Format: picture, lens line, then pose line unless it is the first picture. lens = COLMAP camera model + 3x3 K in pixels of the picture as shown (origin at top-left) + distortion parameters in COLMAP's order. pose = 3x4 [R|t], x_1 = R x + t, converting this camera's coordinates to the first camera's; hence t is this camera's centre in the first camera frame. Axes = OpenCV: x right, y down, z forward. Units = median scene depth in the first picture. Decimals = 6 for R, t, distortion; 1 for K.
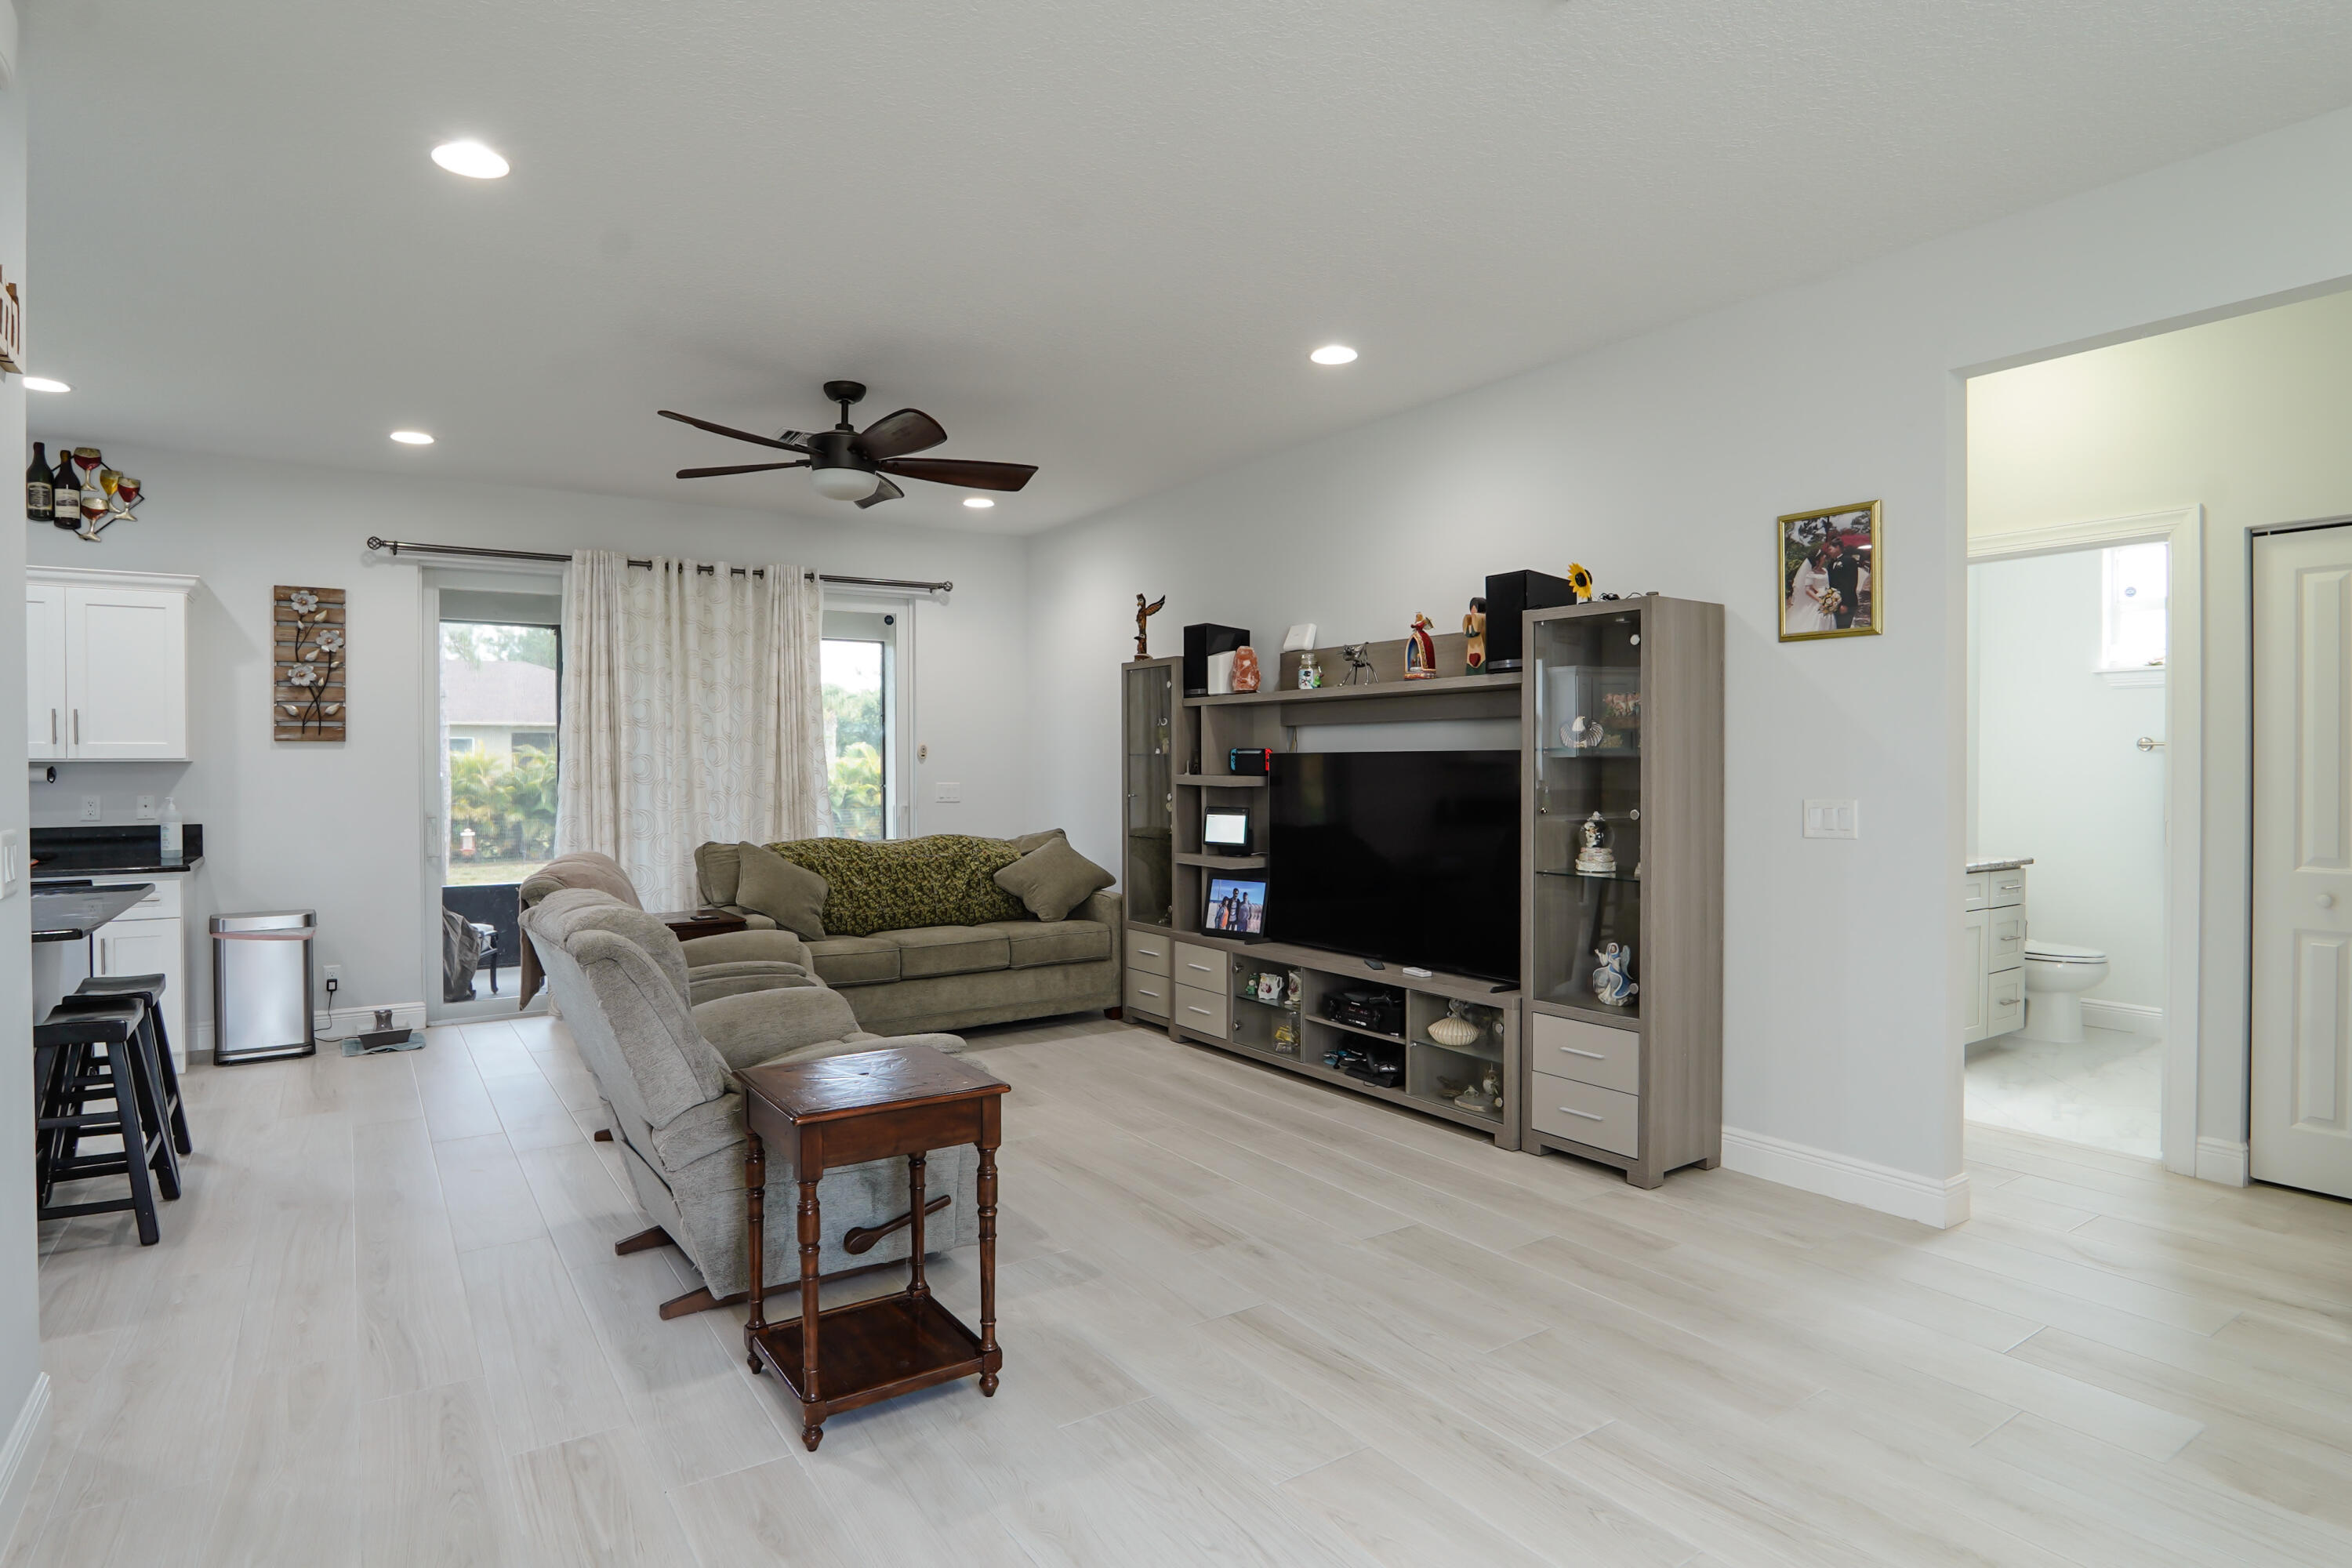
lens RADIAL K [[1267.4, 0, 1191.0], [0, 1267.4, 765.9], [0, 0, 1]] dist [-0.015241, 0.001649]
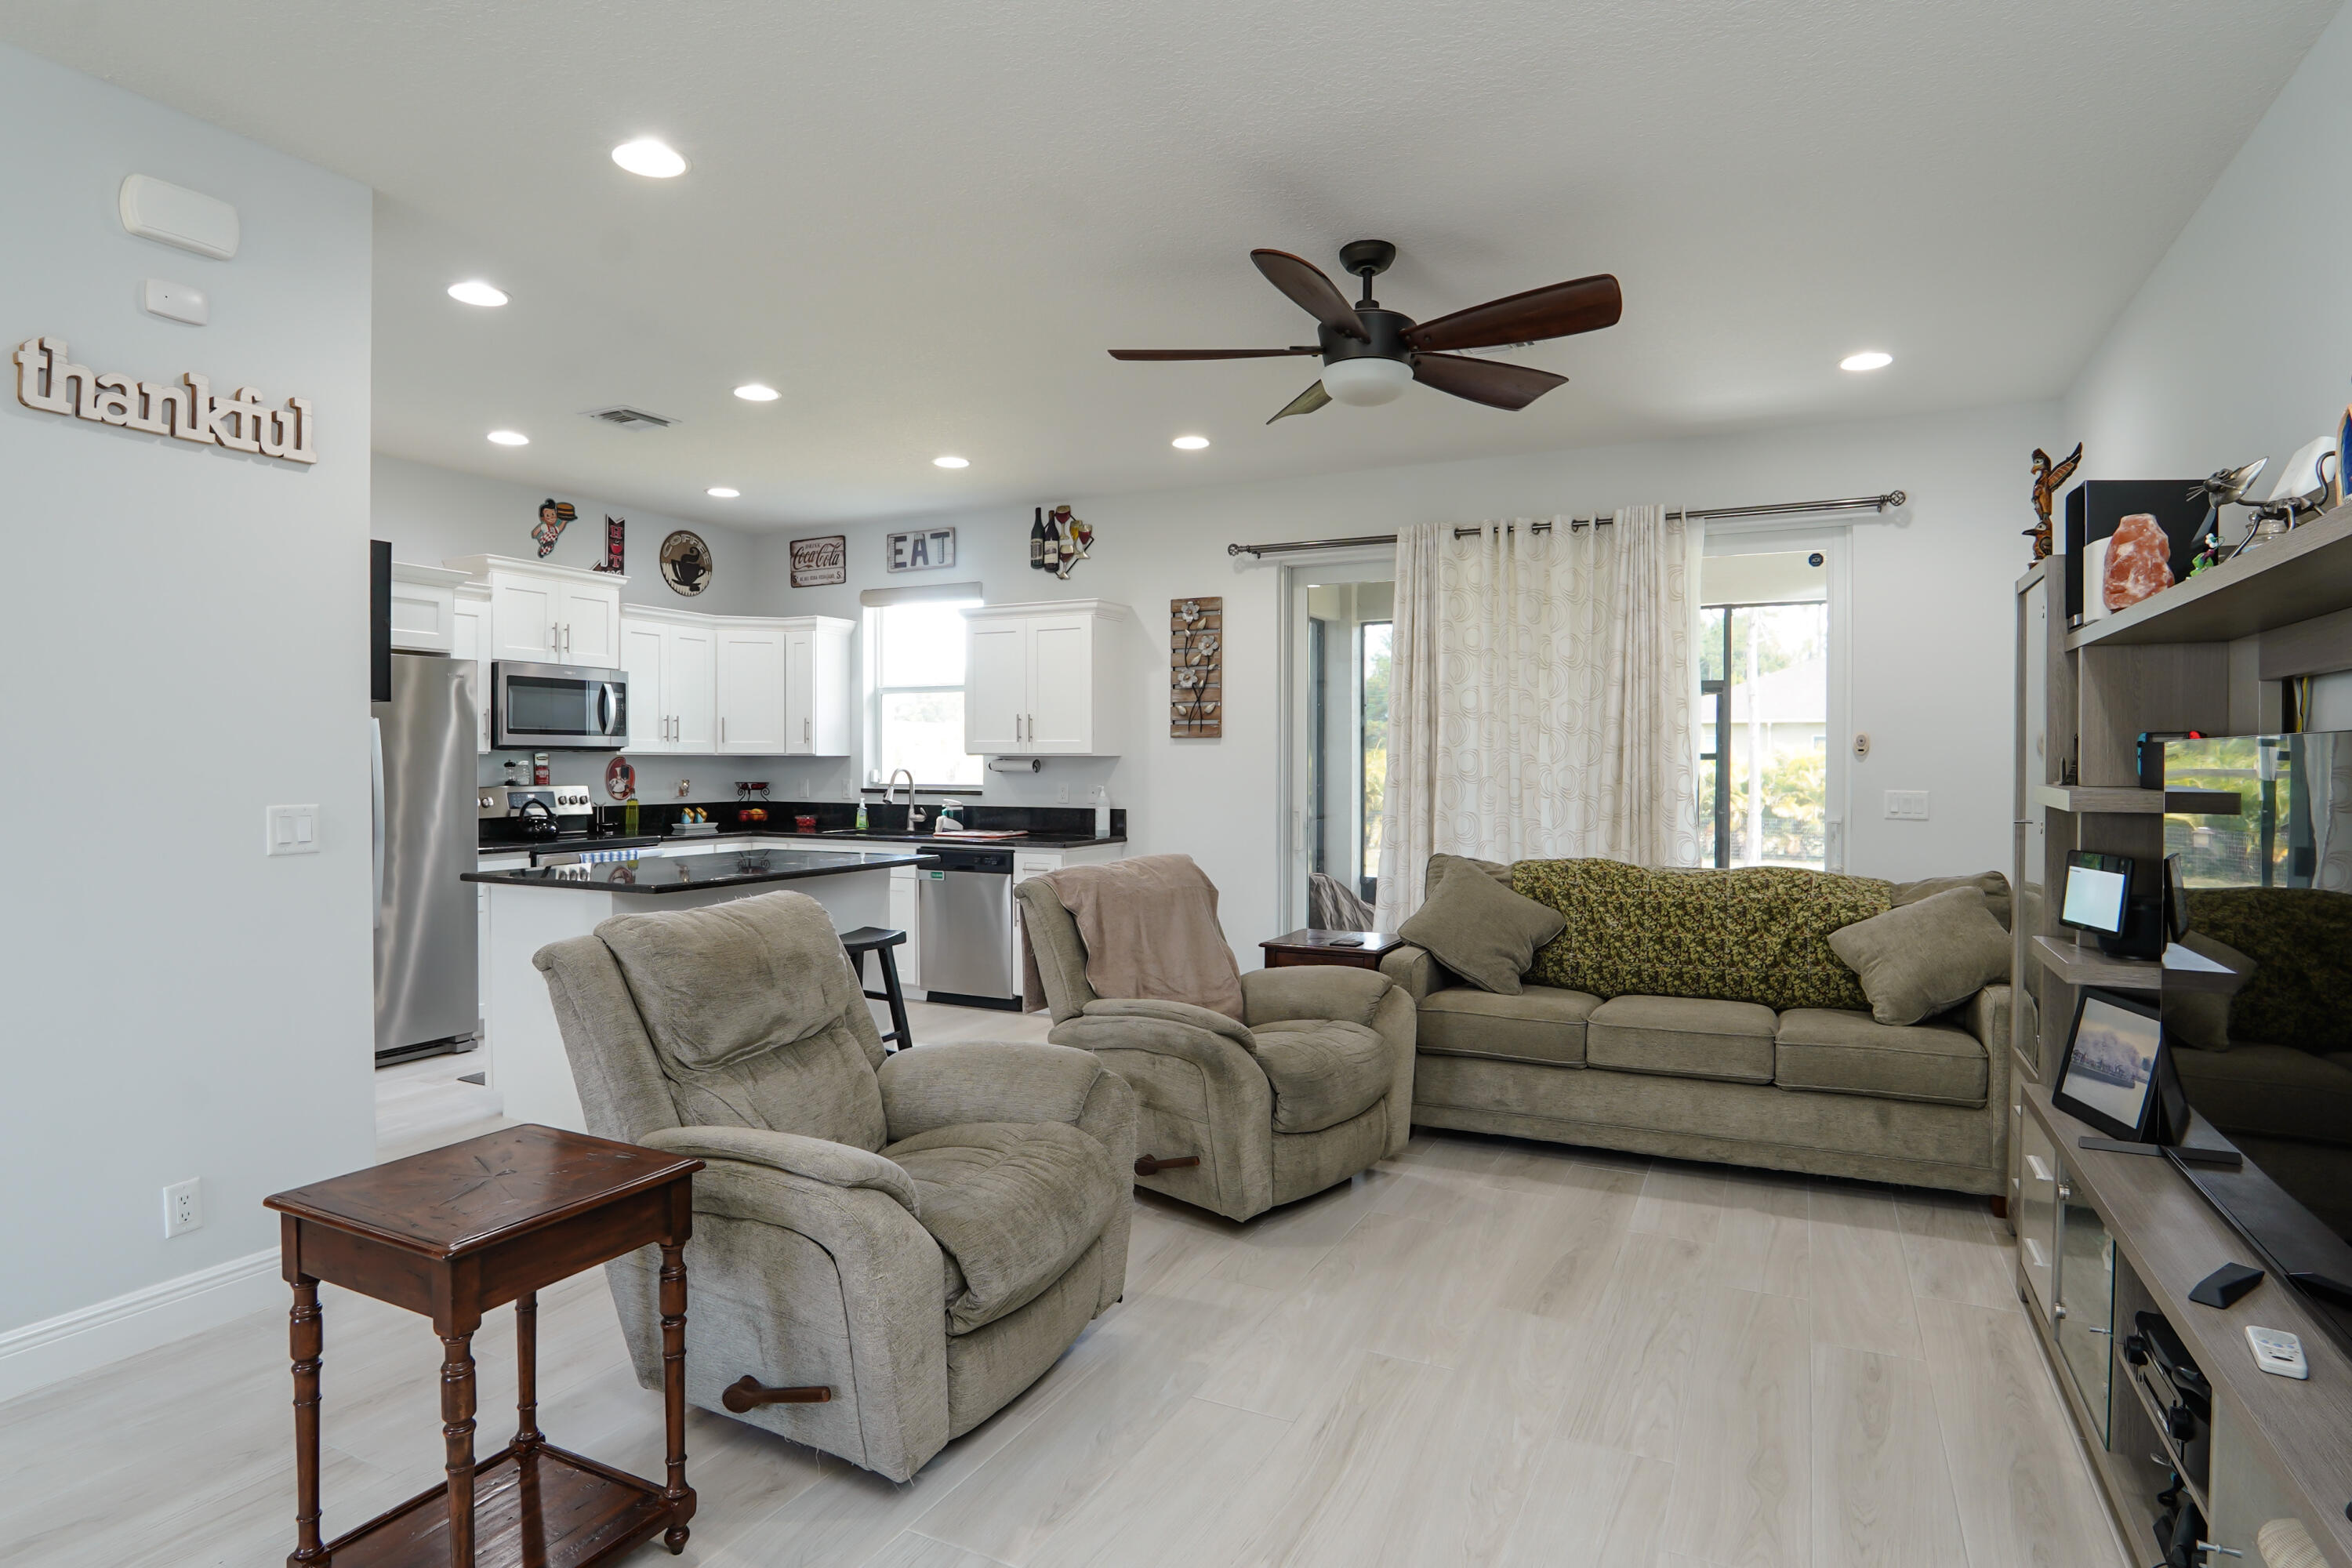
lens RADIAL K [[1267.4, 0, 1191.0], [0, 1267.4, 765.9], [0, 0, 1]] dist [-0.015241, 0.001649]
pose [[0.500456, 0.007850, -0.865726, 0.256962], [-0.006644, 0.999964, 0.005226, -0.000879], [0.865736, 0.003136, 0.500491, 0.437764]]
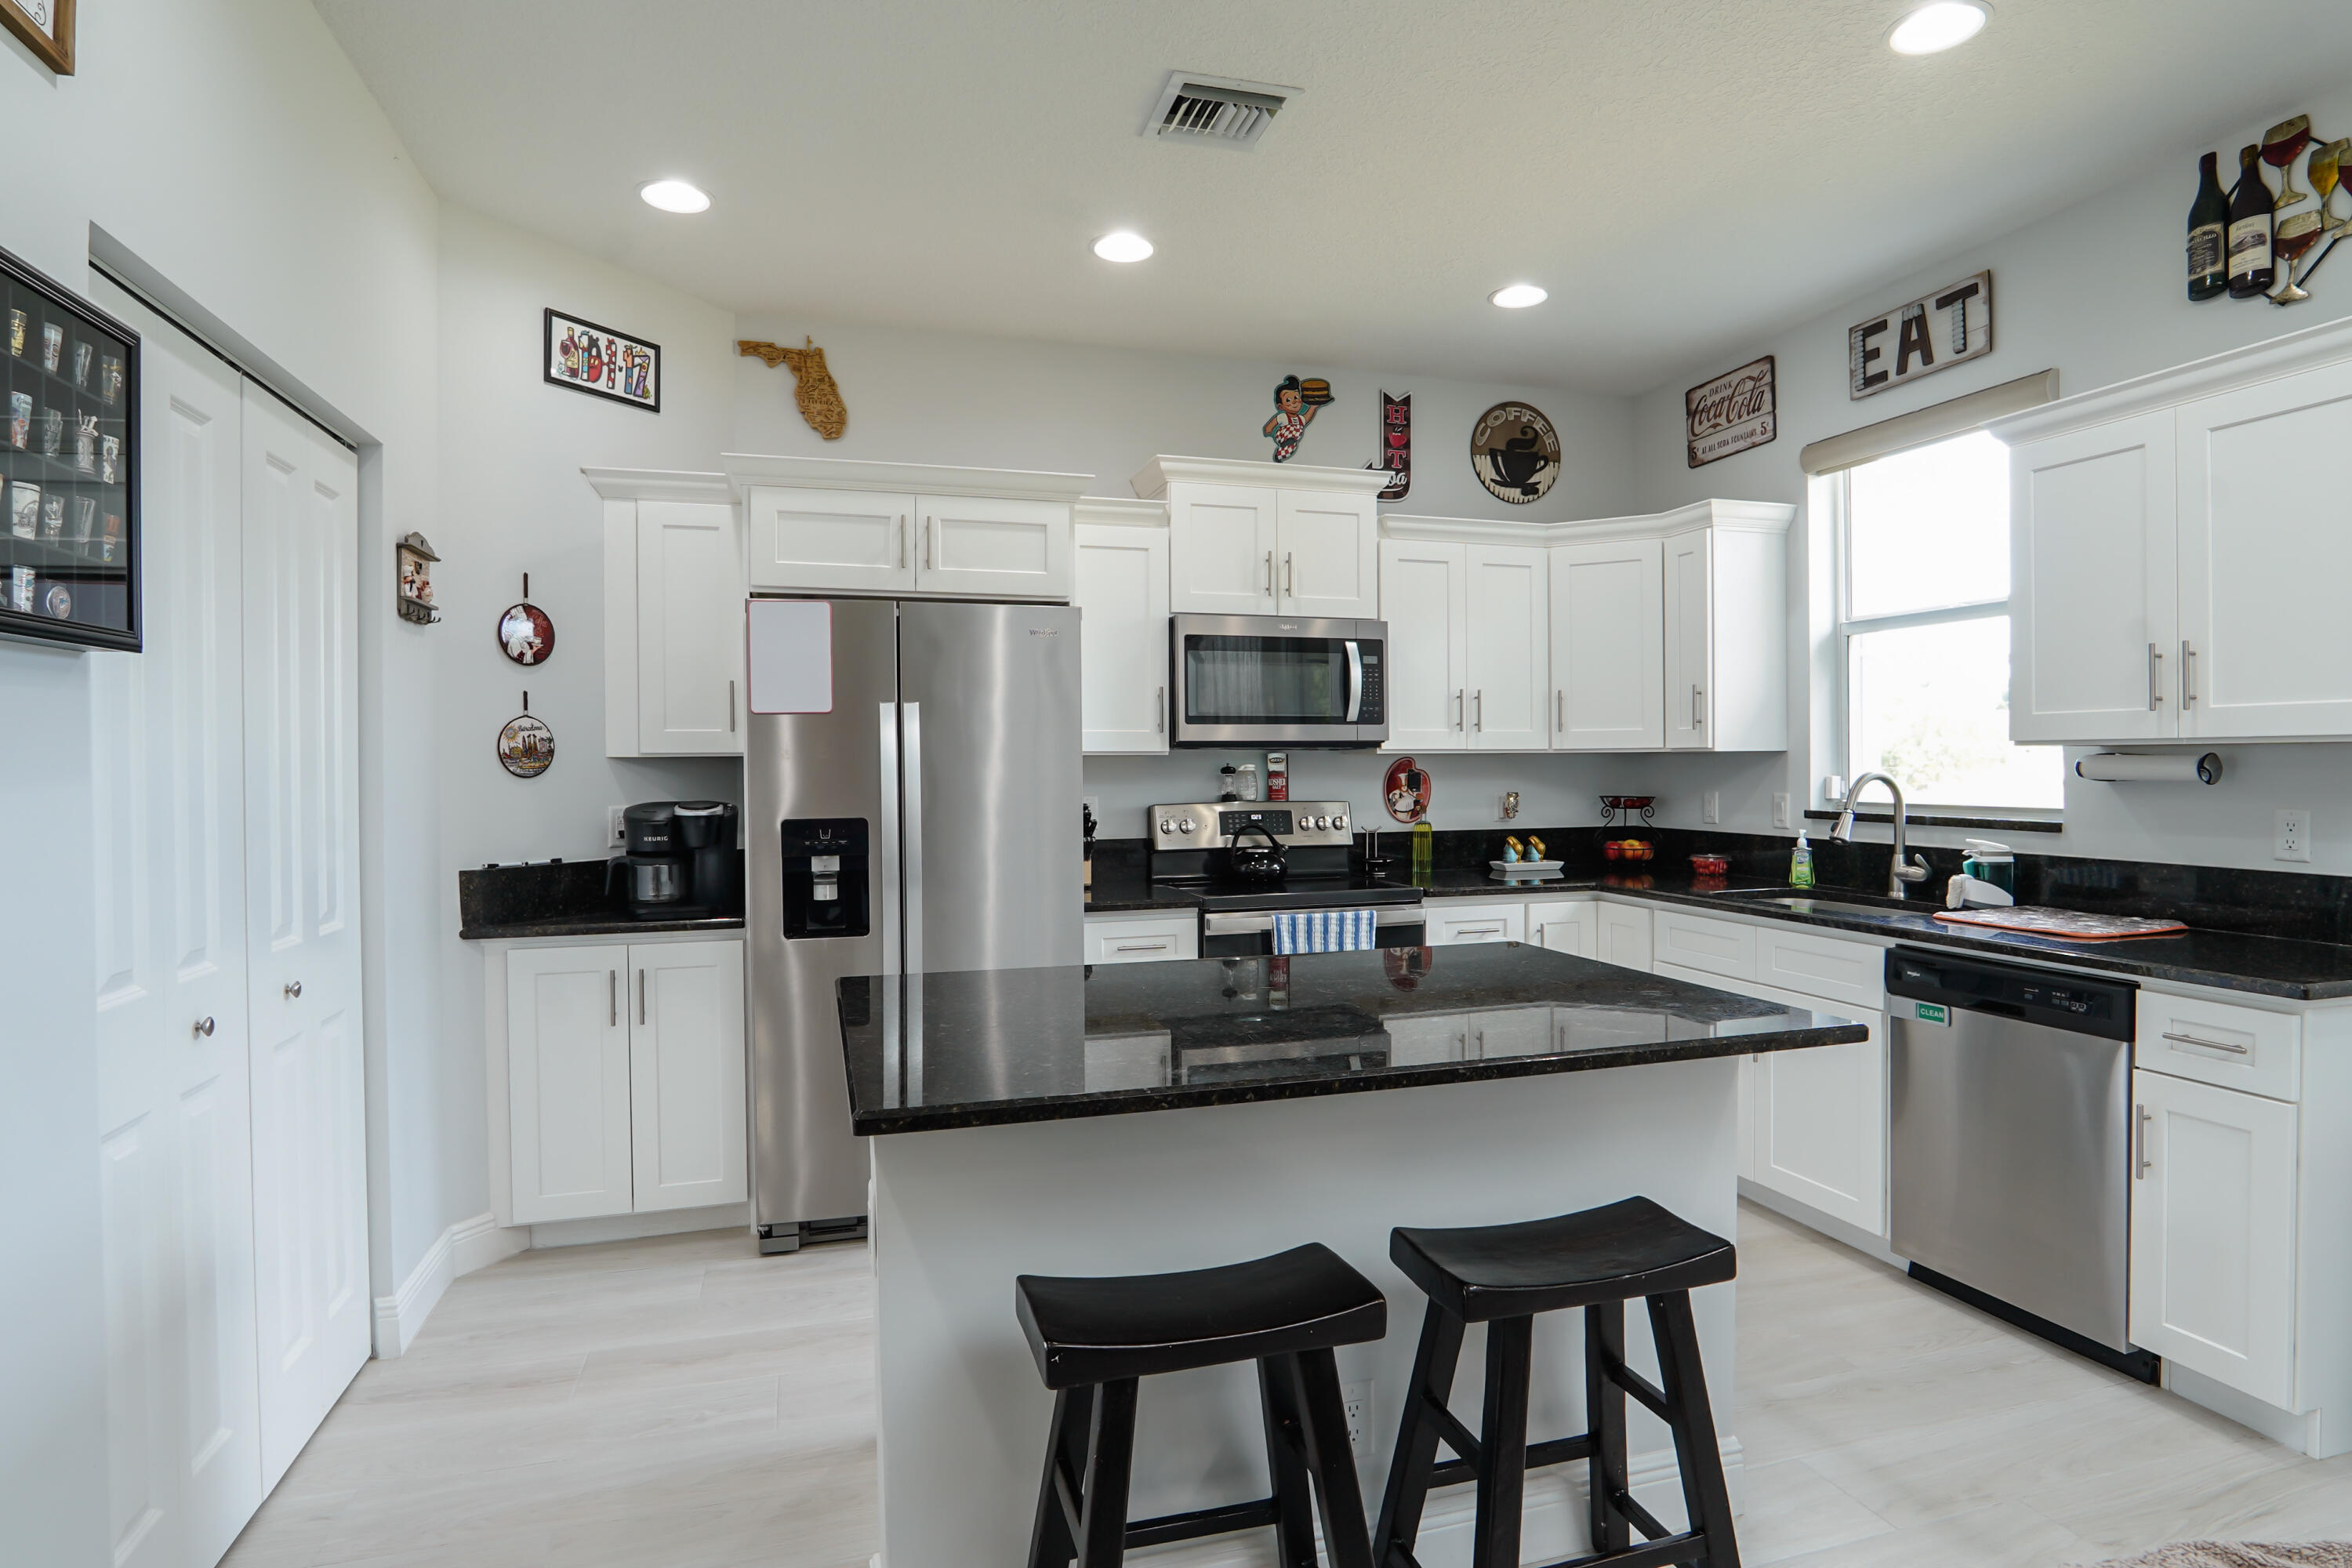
lens RADIAL K [[1267.4, 0, 1191.0], [0, 1267.4, 765.9], [0, 0, 1]] dist [-0.015241, 0.001649]
pose [[-0.281771, 0.008379, -0.959445, -0.249303], [0.005573, 0.999959, 0.007096, -0.000390], [0.959466, -0.003348, -0.281806, 0.657789]]
